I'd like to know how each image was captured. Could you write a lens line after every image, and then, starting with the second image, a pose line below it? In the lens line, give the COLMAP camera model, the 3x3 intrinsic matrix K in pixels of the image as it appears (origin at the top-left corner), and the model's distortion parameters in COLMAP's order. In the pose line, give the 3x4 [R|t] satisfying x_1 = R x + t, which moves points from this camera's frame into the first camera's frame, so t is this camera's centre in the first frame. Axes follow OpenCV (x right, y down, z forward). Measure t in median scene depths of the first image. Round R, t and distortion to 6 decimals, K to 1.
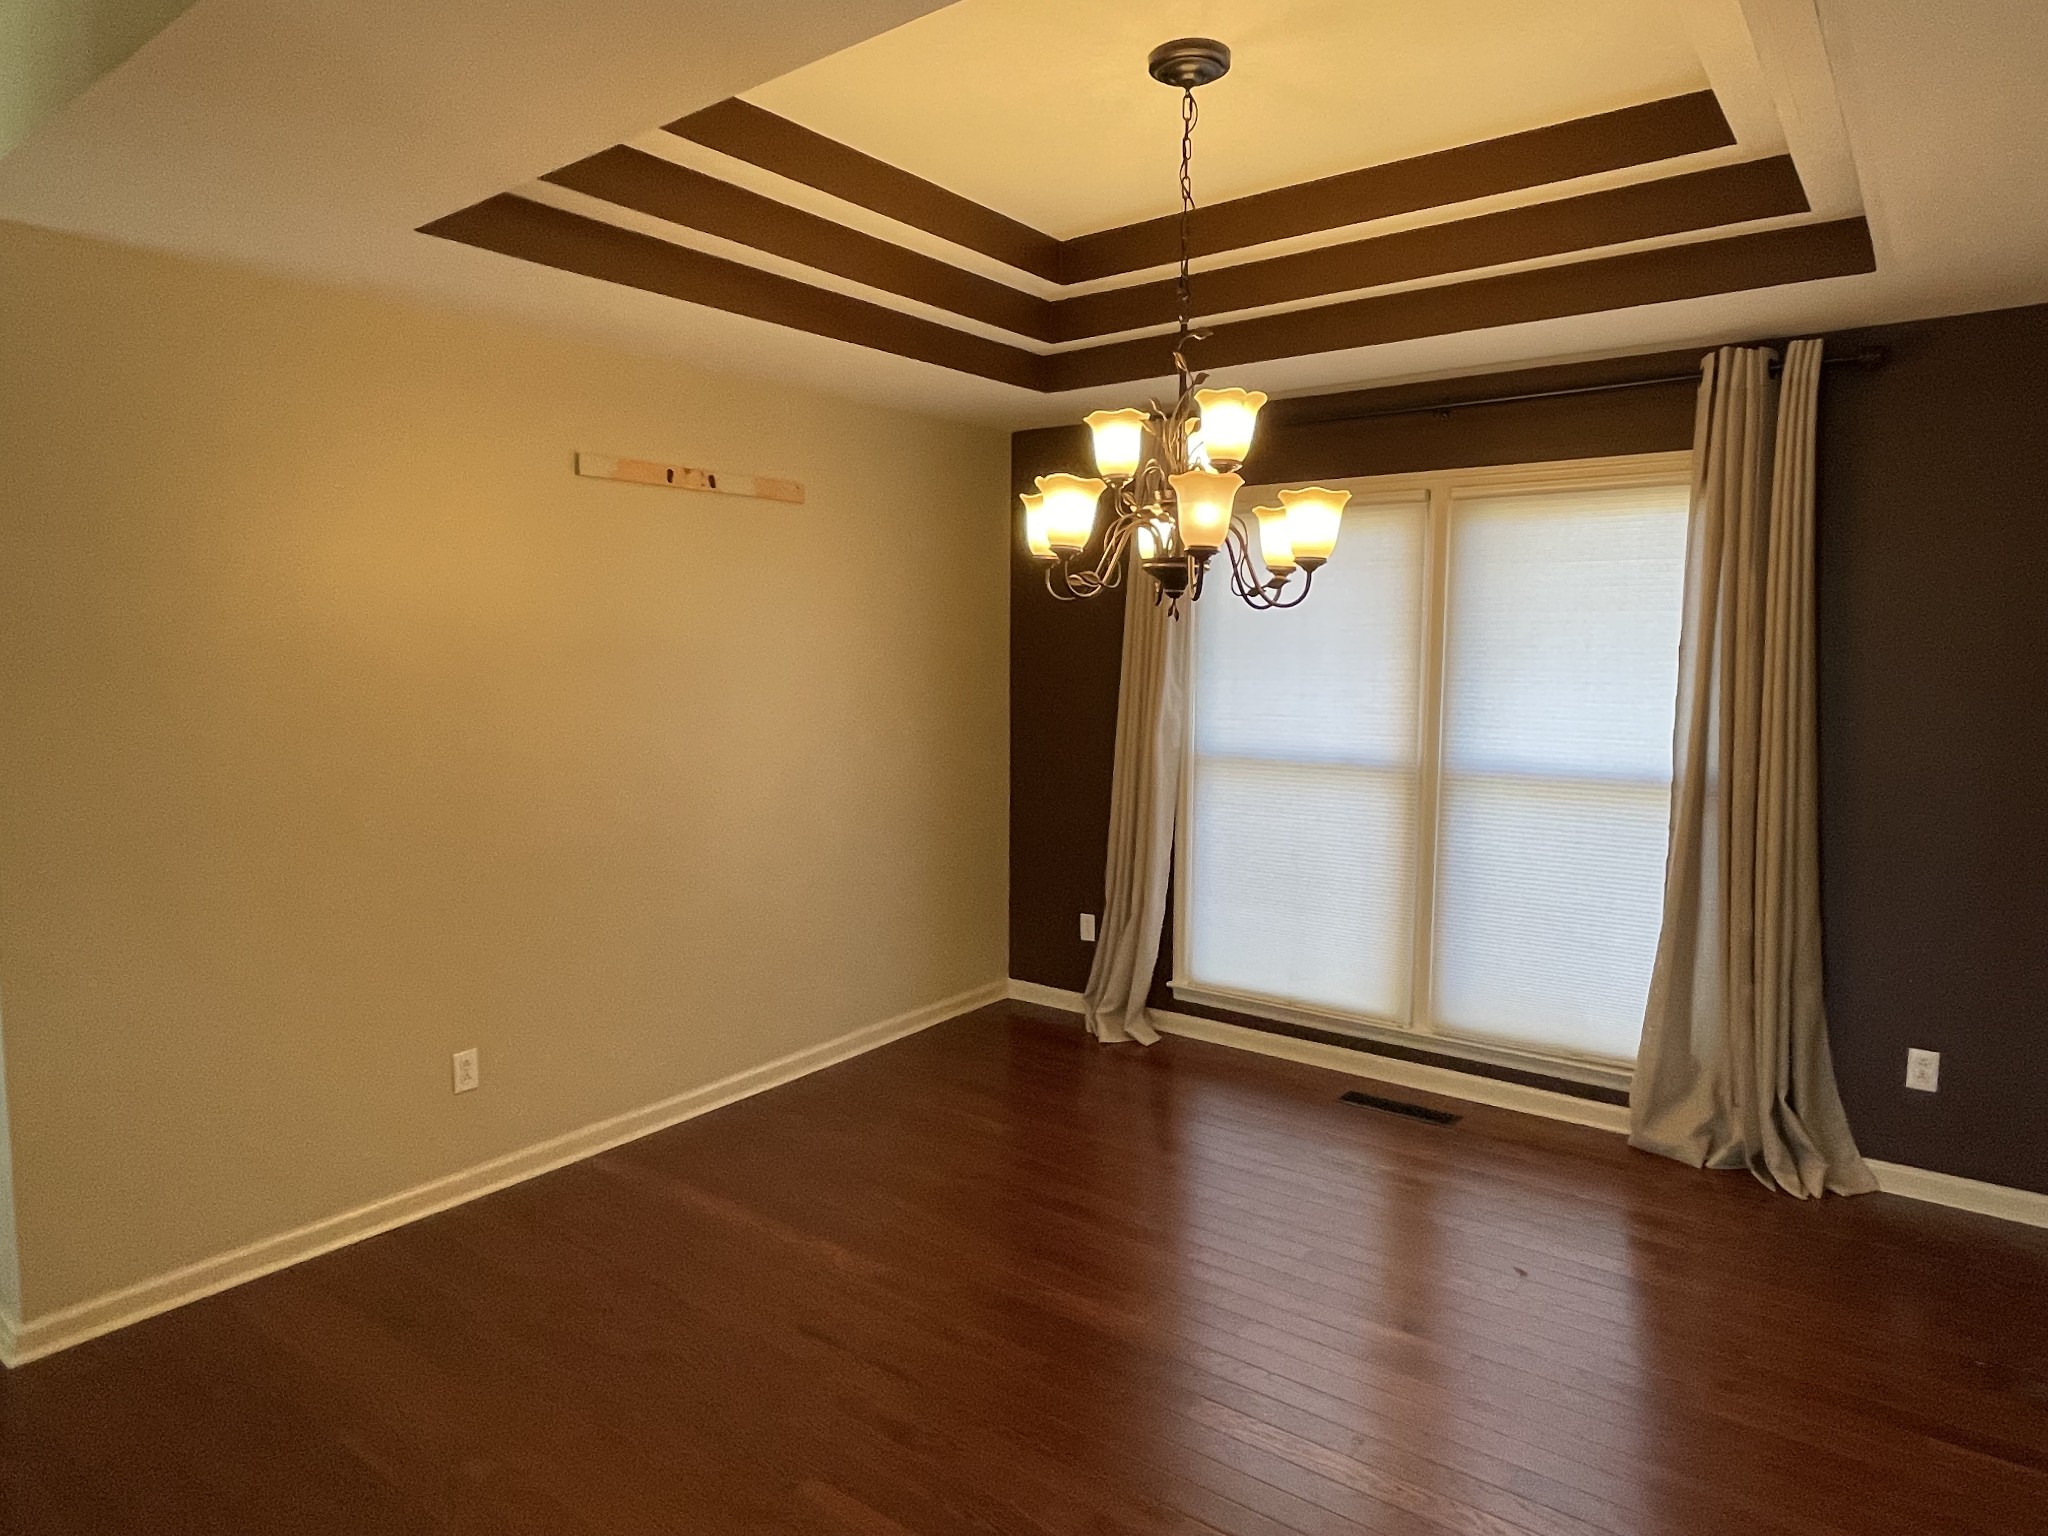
lens RADIAL K [[1242.9, 0, 1024.2], [0, 1242.9, 770.6], [0, 0, 1]] dist [-0.002892, 0.004150]
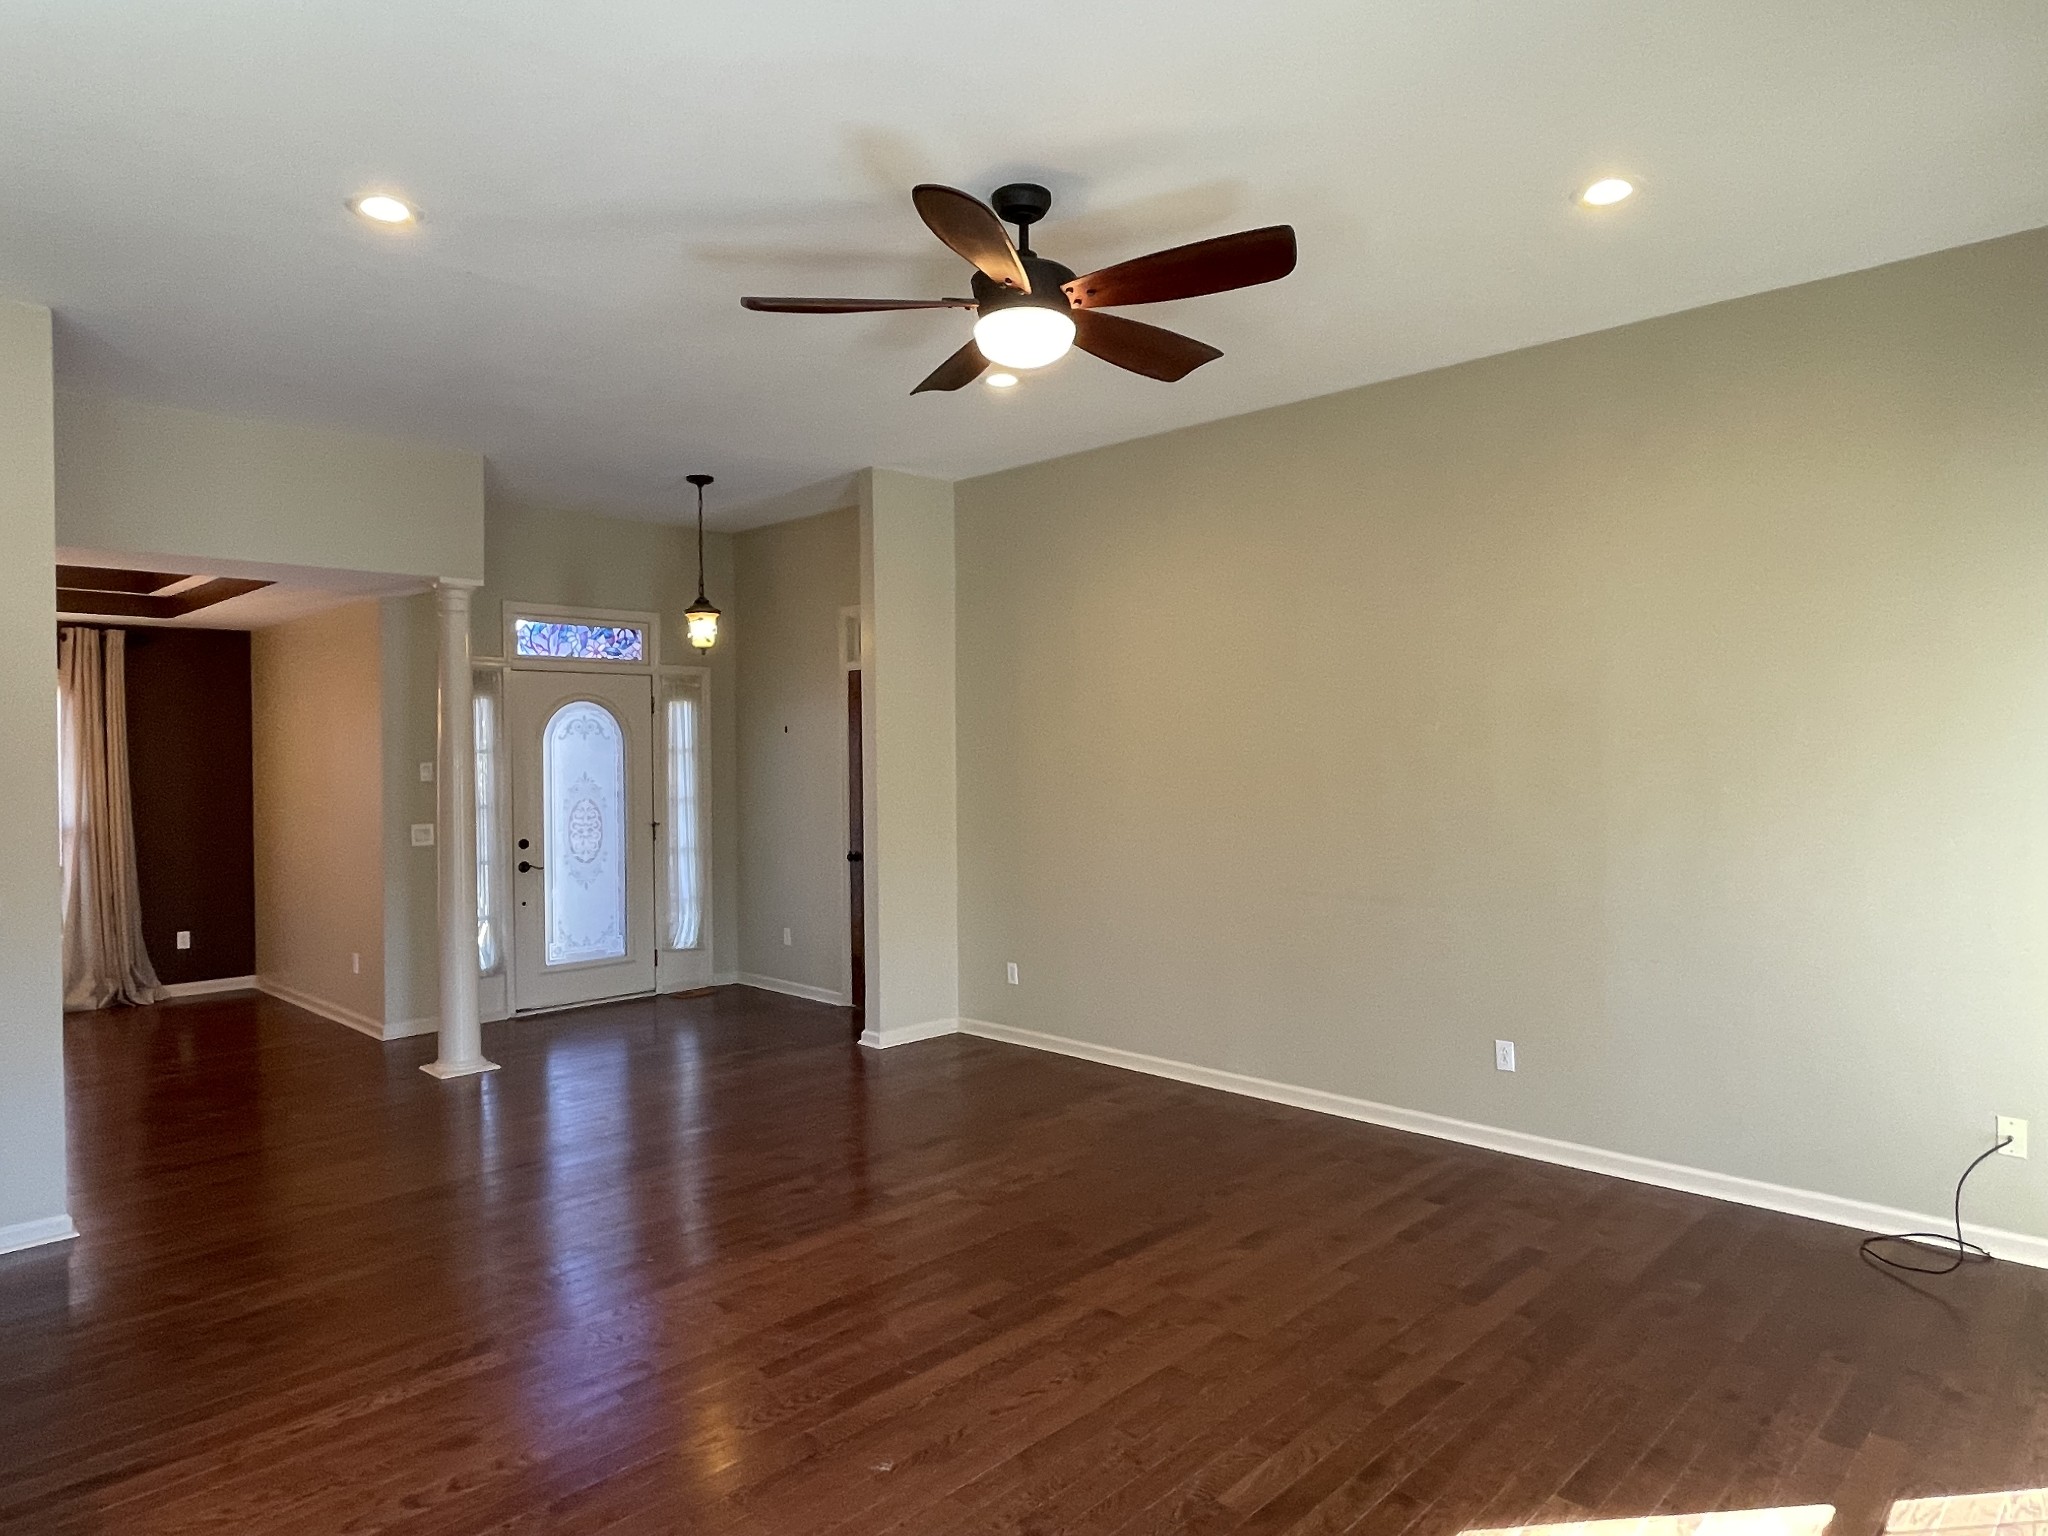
lens RADIAL K [[1242.9, 0, 1025.7], [0, 1242.9, 771.4], [0, 0, 1]] dist [-0.002892, 0.004150]
pose [[0.122902, -0.016061, 0.992289, -1.377288], [0.117059, 0.993124, 0.001576, 0.105860], [-0.985491, 0.115963, 0.123937, -0.875255]]
